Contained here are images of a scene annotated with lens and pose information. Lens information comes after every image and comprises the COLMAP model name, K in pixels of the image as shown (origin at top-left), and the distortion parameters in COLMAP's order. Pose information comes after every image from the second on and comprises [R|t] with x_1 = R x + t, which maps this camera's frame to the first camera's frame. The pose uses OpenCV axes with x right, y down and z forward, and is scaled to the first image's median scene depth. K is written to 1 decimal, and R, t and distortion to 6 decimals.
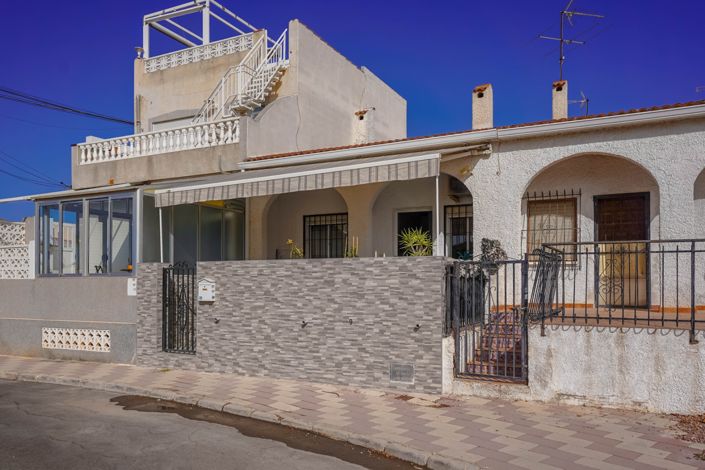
lens RADIAL K [[477.6, 0, 352.5], [0, 477.6, 235.0], [0, 0, 1]] dist [0.017519, 0.000673]
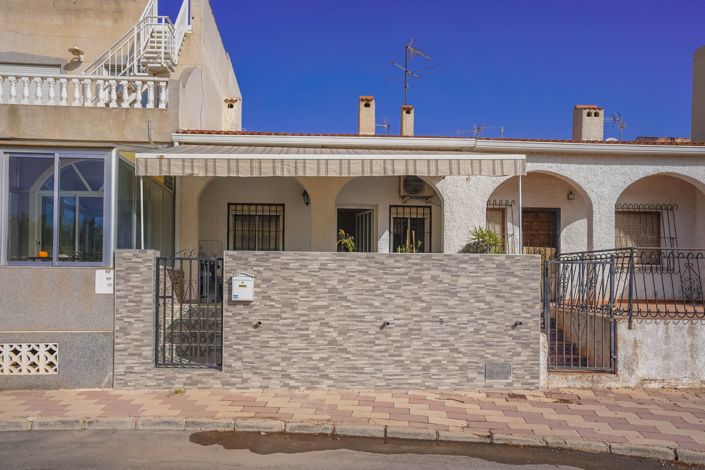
lens RADIAL K [[451.0, 0, 352.5], [0, 451.0, 235.0], [0, 0, 1]] dist [-0.007435, 0.034269]
pose [[0.893527, 0.053371, 0.445826, -0.533452], [-0.055309, 0.998432, -0.008676, 0.027964], [-0.445590, -0.016906, 0.895078, 0.271583]]
